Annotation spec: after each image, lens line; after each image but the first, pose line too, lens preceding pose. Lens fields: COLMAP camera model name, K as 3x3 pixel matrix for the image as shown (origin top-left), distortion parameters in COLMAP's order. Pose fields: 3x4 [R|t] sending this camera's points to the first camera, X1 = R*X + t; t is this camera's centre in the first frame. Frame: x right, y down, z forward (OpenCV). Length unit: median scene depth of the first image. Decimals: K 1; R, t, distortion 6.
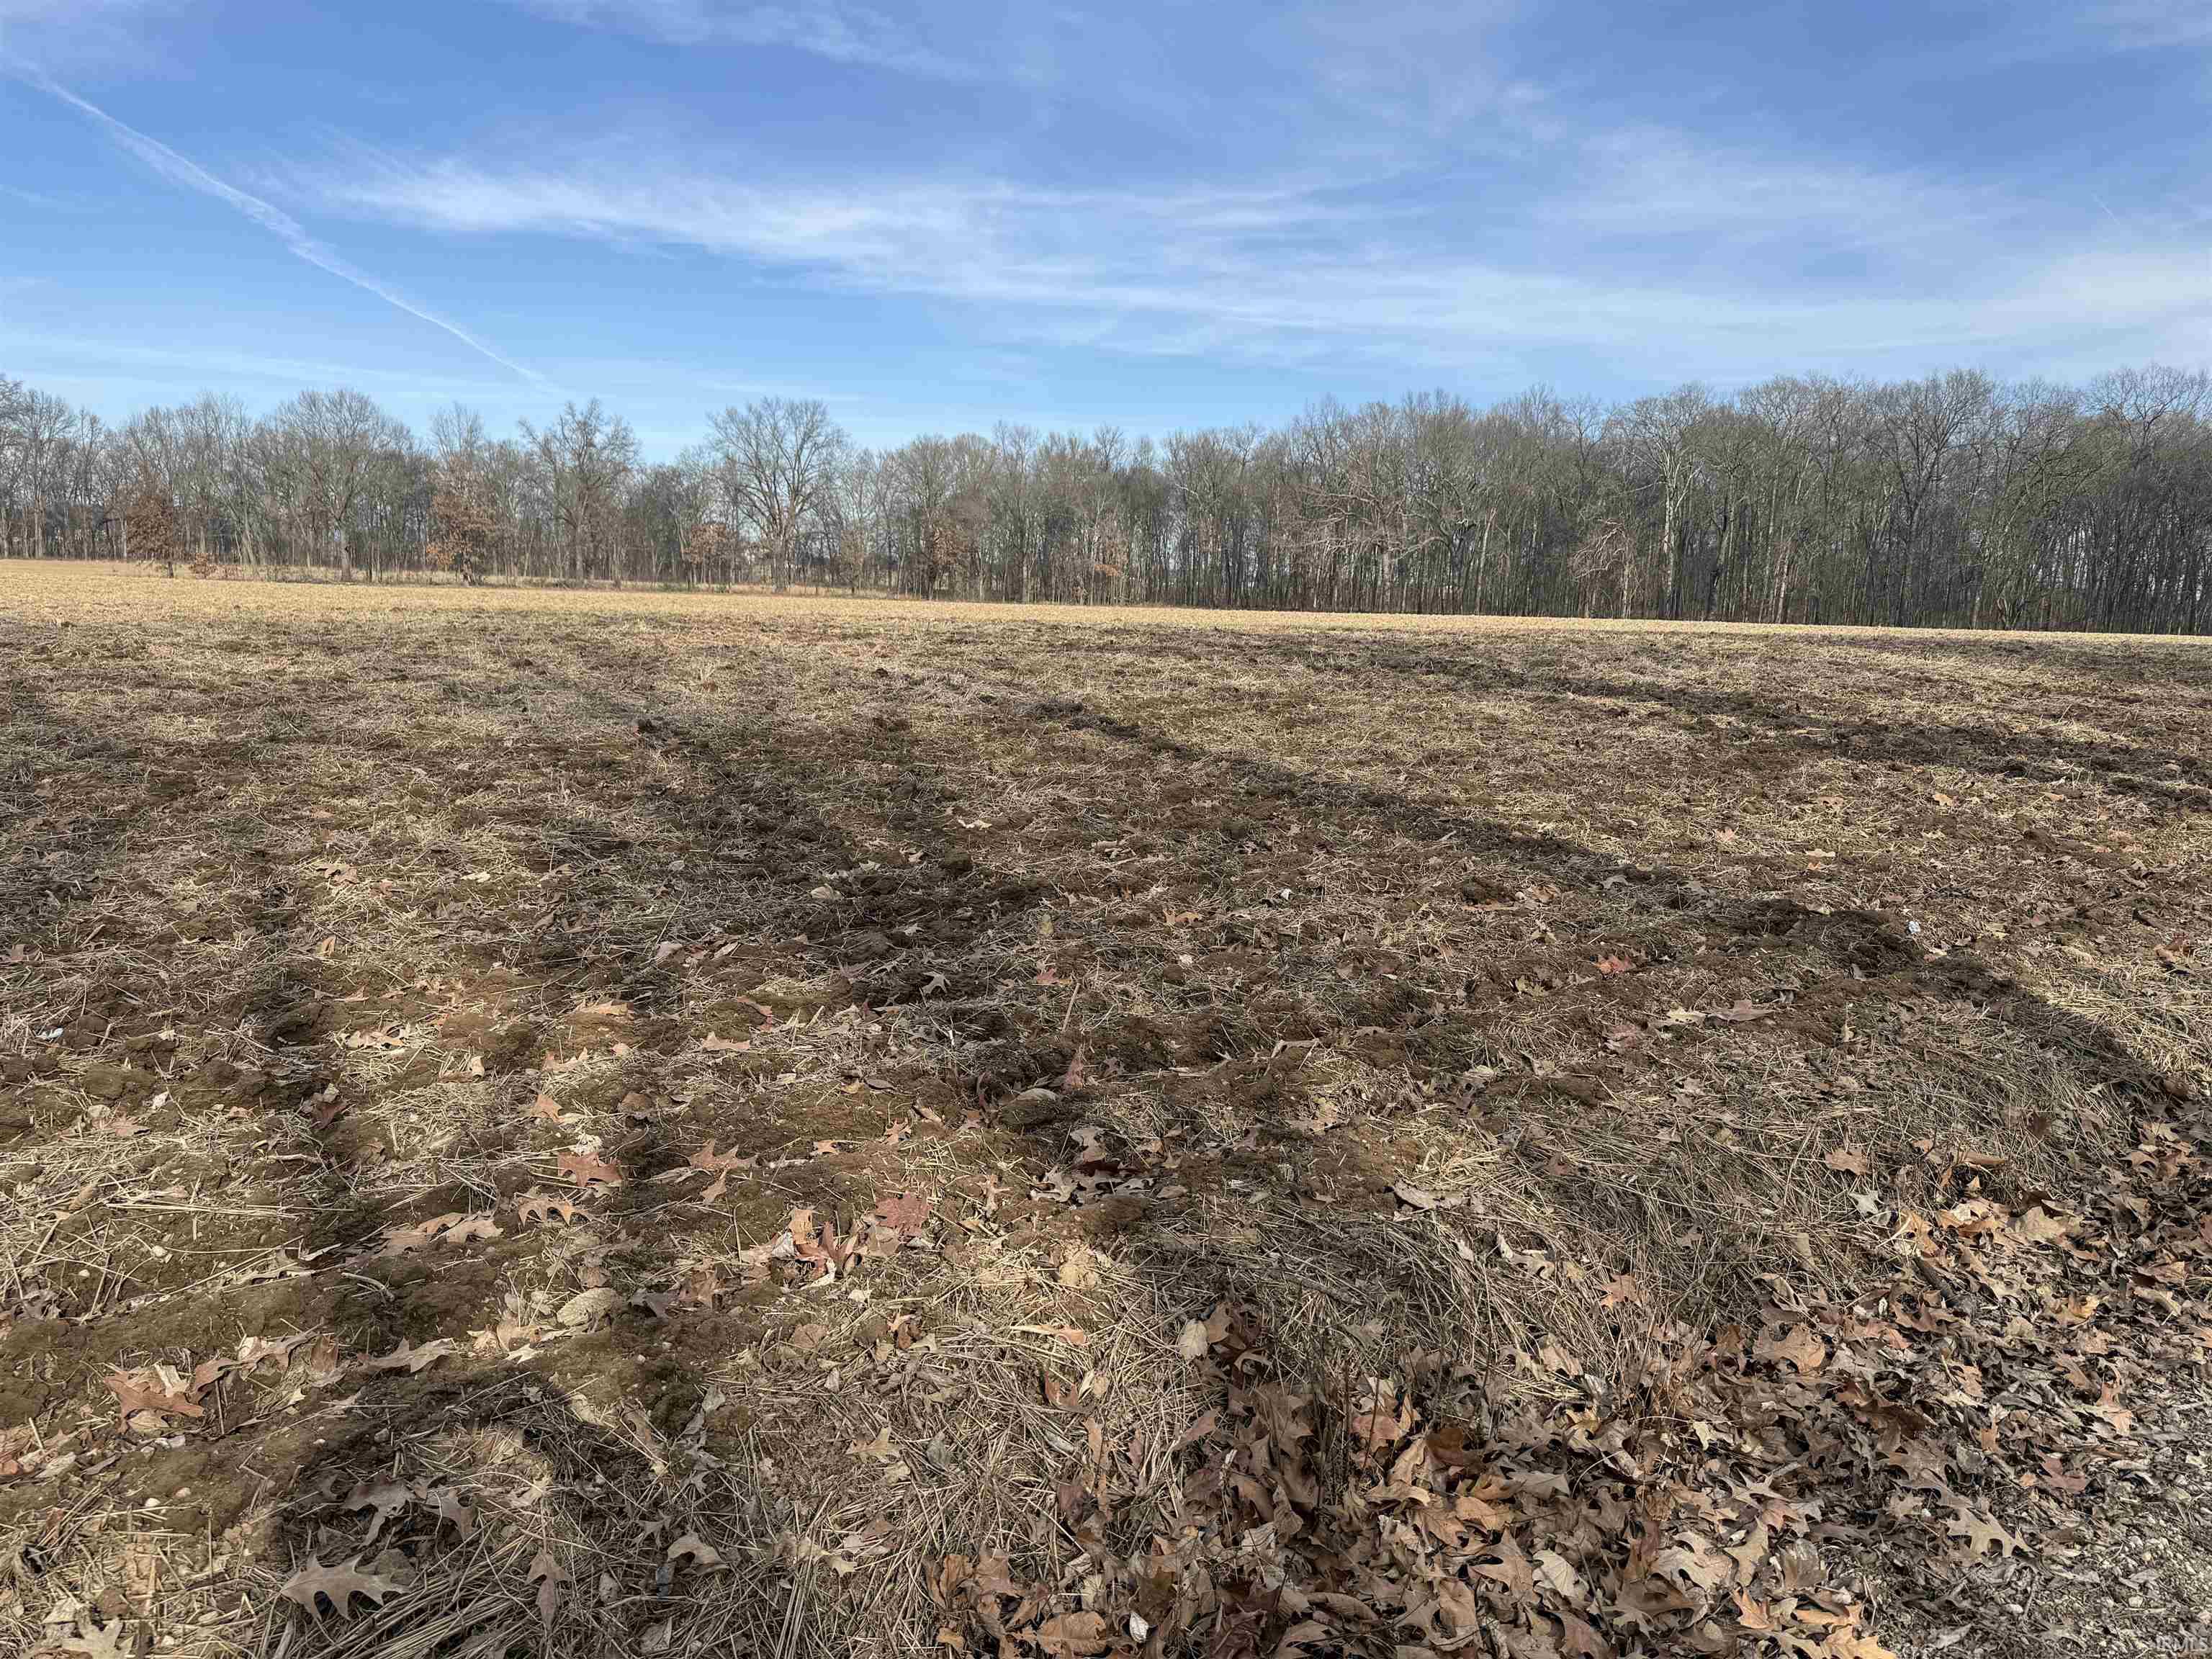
lens RADIAL K [[1537.9, 0, 1082.8], [0, 1537.9, 832.1], [0, 0, 1]] dist [0.161681, -0.267399]
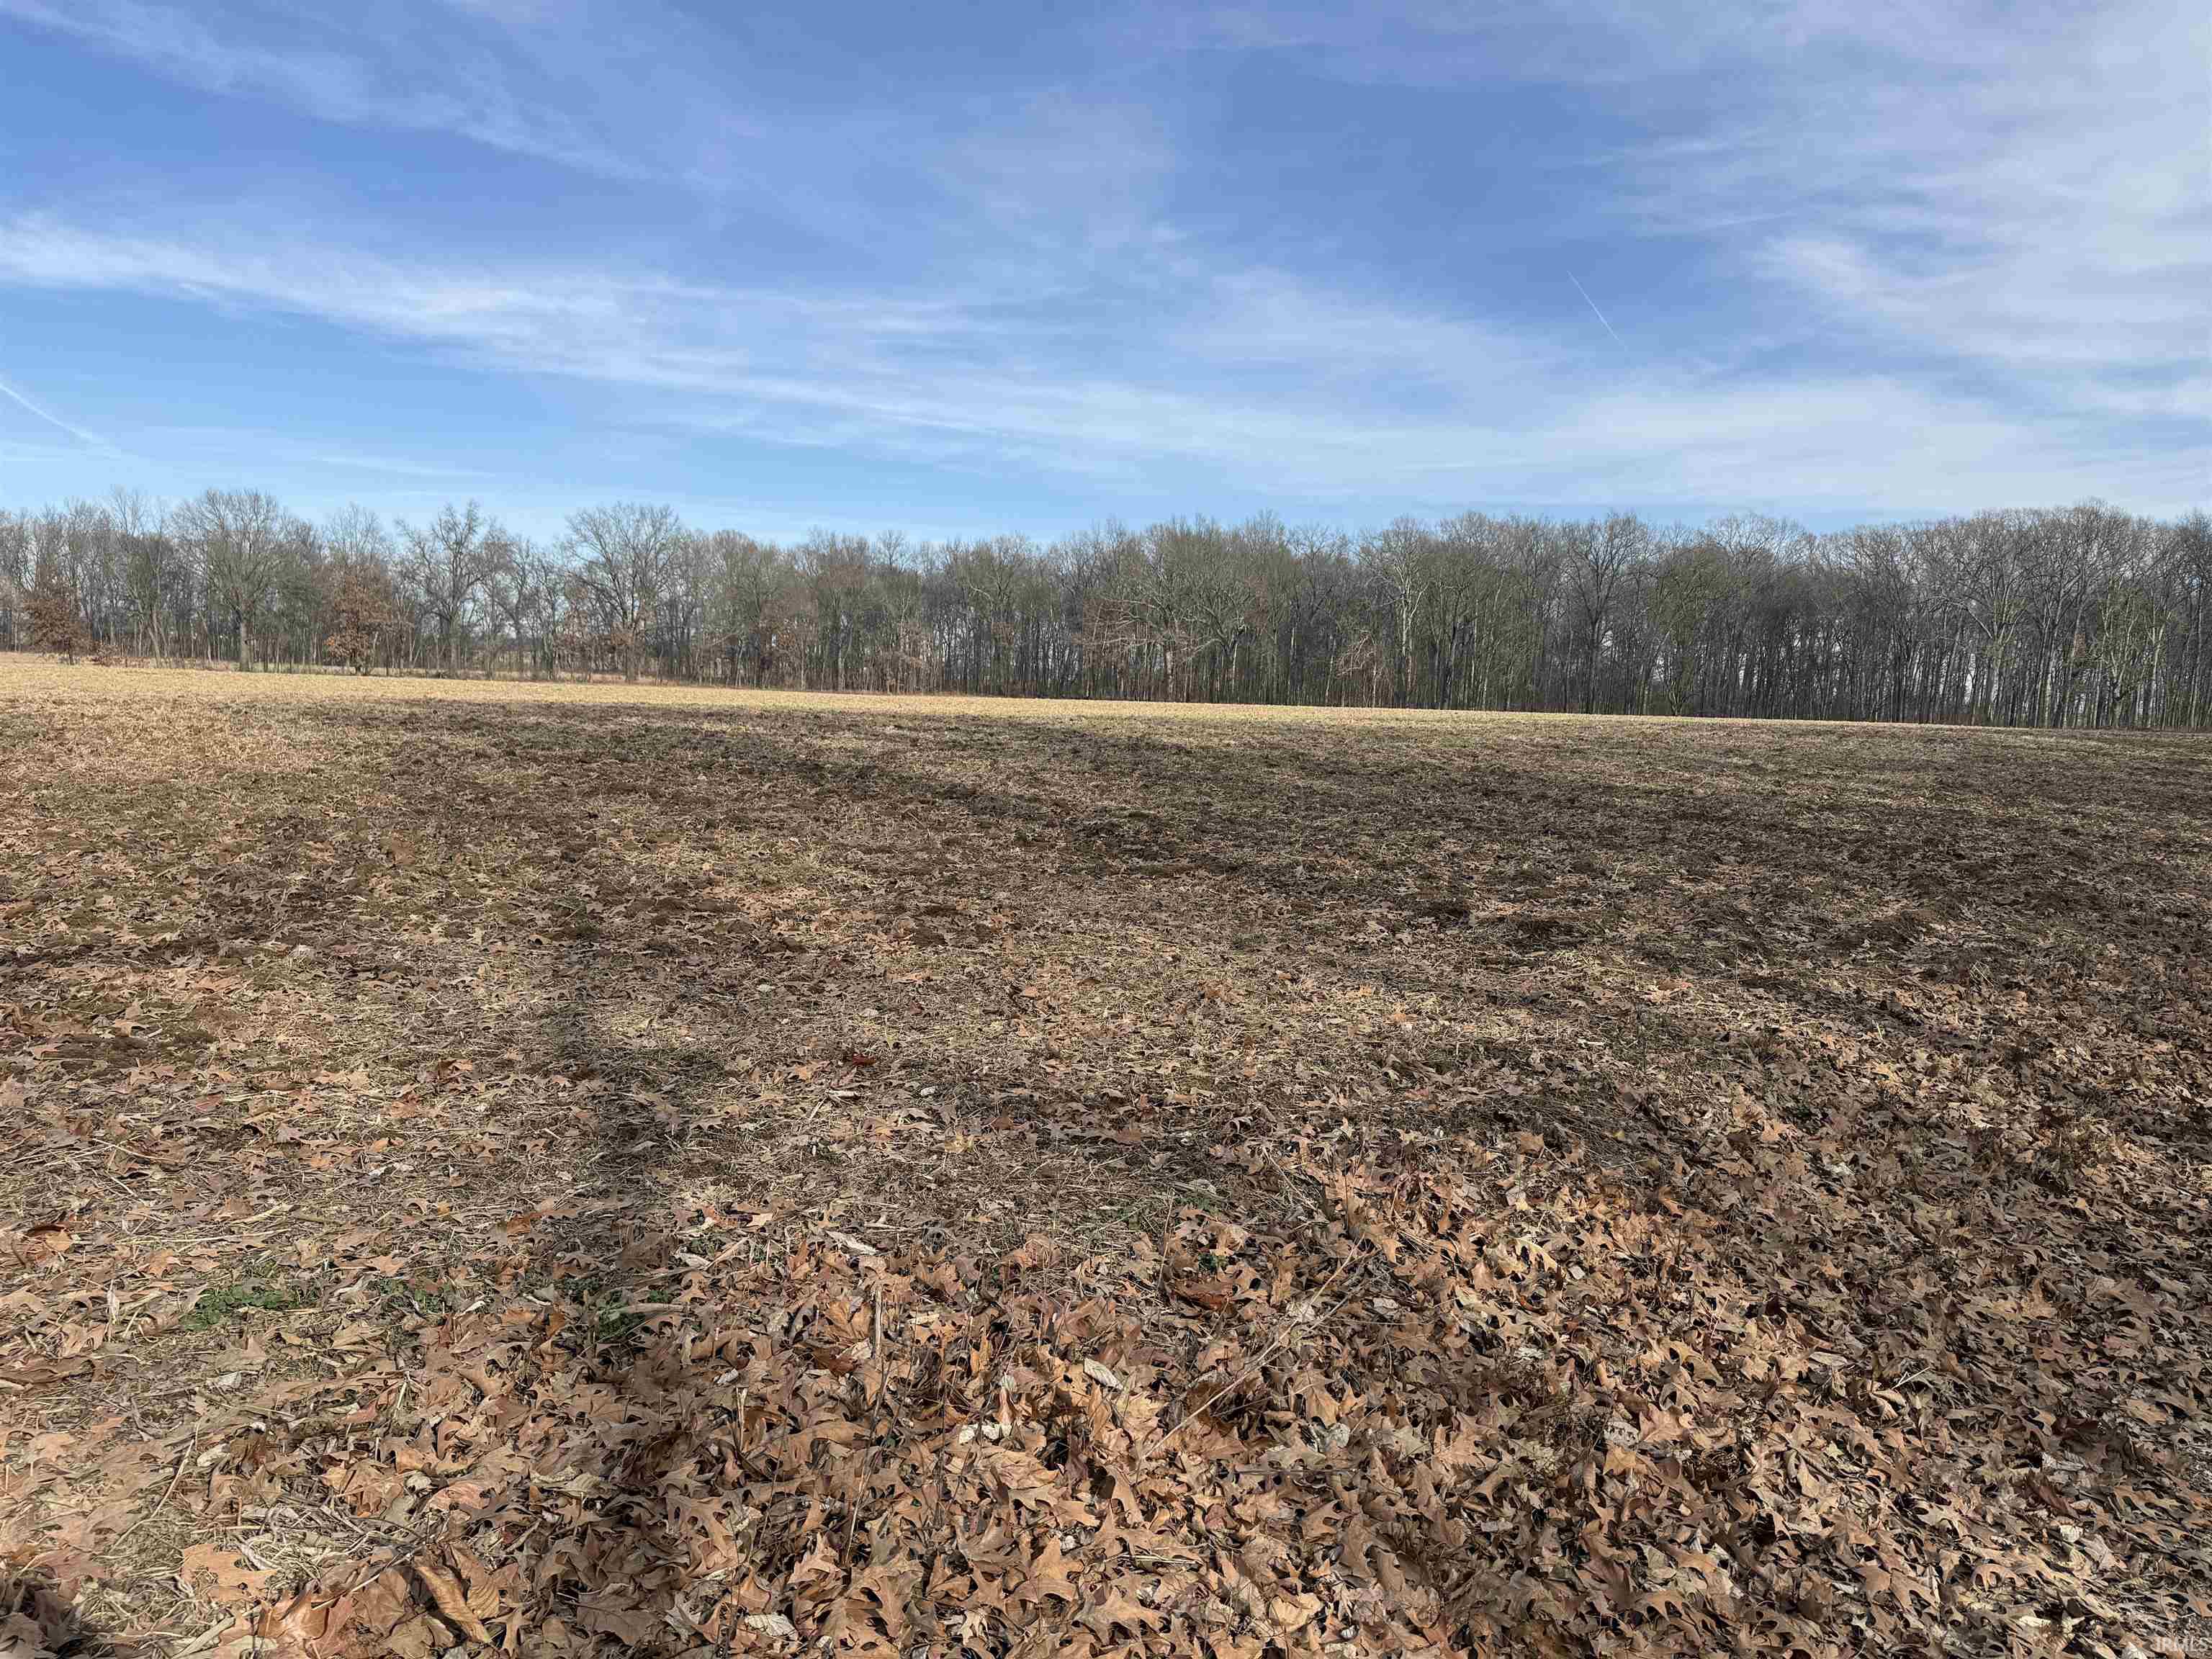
lens RADIAL K [[1557.6, 0, 1097.1], [0, 1557.6, 825.3], [0, 0, 1]] dist [0.110558, -0.153979]
pose [[0.968415, -0.020113, 0.248532, -0.398183], [0.034969, 0.997846, -0.055505, 0.033924], [-0.246880, 0.062443, 0.967032, -0.269902]]
